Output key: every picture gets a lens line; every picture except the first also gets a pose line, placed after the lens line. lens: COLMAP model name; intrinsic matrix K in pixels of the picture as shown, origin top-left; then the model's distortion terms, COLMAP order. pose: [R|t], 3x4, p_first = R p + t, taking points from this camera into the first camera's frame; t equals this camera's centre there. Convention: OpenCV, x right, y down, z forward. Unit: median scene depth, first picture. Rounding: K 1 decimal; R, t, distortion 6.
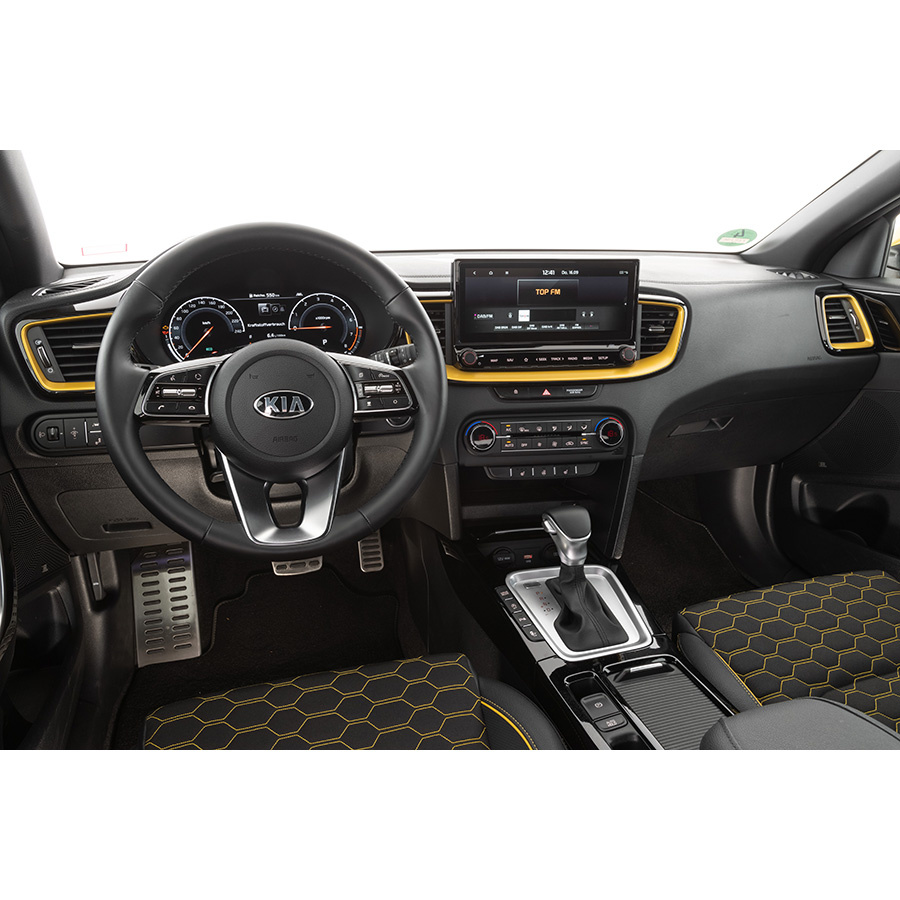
lens RADIAL K [[672.1, 0, 450.0], [0, 672.1, 450.0], [0, 0, 1]] dist [-0.030763, 0.002416]
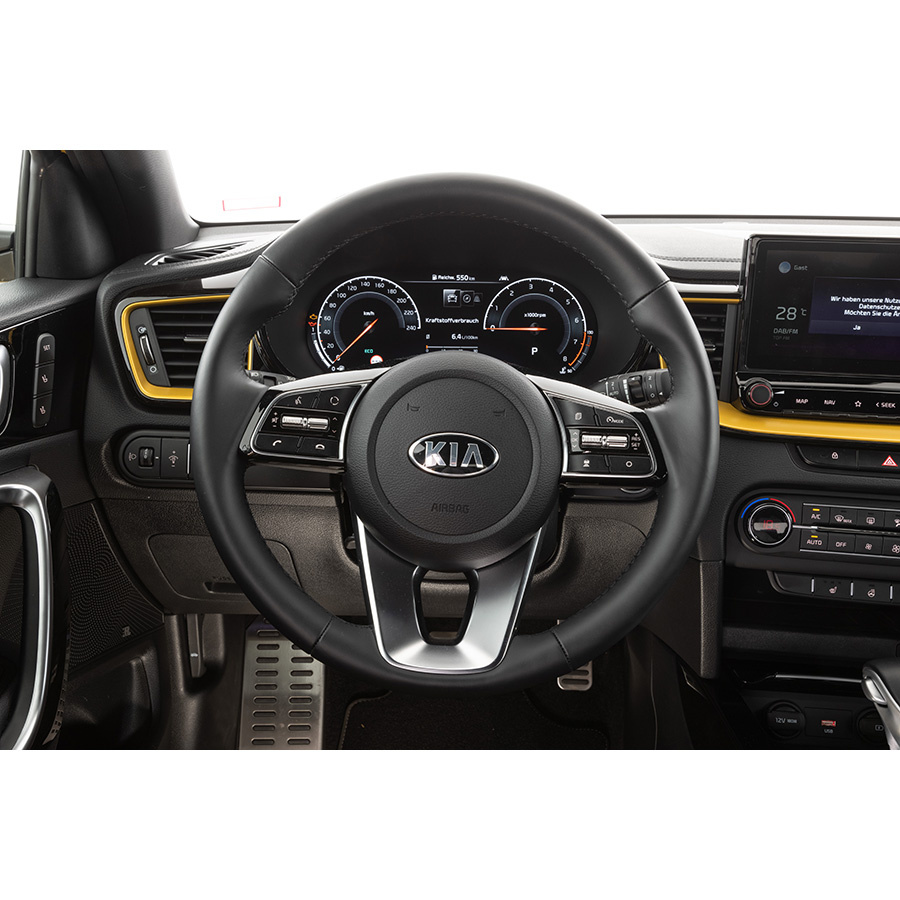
lens RADIAL K [[922.6, 0, 450.0], [0, 922.6, 450.0], [0, 0, 1]] dist [-0.003514, 0.005963]
pose [[0.956379, 0.094960, -0.276264, -0.004464], [-0.103491, 0.994495, -0.016430, -0.042473], [0.273183, 0.044304, 0.960941, 0.108133]]
